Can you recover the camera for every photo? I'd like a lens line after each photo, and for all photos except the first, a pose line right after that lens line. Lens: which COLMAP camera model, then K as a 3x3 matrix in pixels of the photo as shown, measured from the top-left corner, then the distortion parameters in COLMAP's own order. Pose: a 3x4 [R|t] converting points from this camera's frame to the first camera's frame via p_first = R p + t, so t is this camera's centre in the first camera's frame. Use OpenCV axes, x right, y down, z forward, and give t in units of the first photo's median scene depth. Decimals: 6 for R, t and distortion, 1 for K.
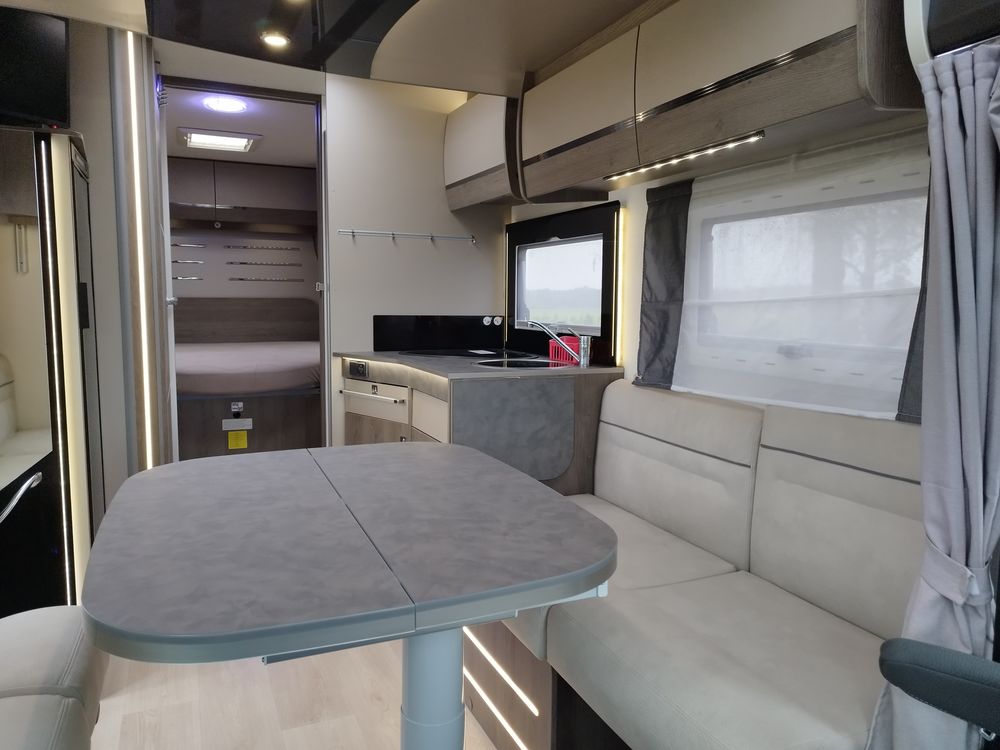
lens RADIAL K [[713.6, 0, 498.0], [0, 713.6, 375.5], [0, 0, 1]] dist [0.001289, -0.039678]
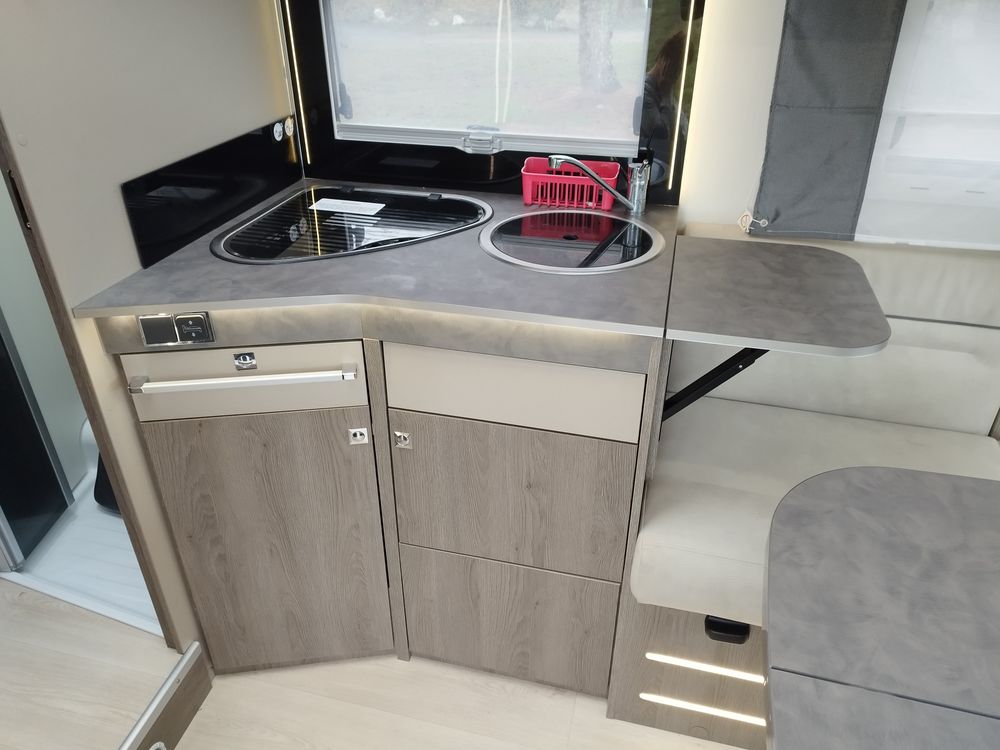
lens RADIAL K [[713.6, 0, 498.0], [0, 713.6, 375.5], [0, 0, 1]] dist [0.001289, -0.039678]
pose [[0.595526, -0.412503, 0.689341, -0.363290], [0.081070, 0.884576, 0.459295, -0.151888], [-0.799235, -0.217637, 0.560230, 0.587203]]
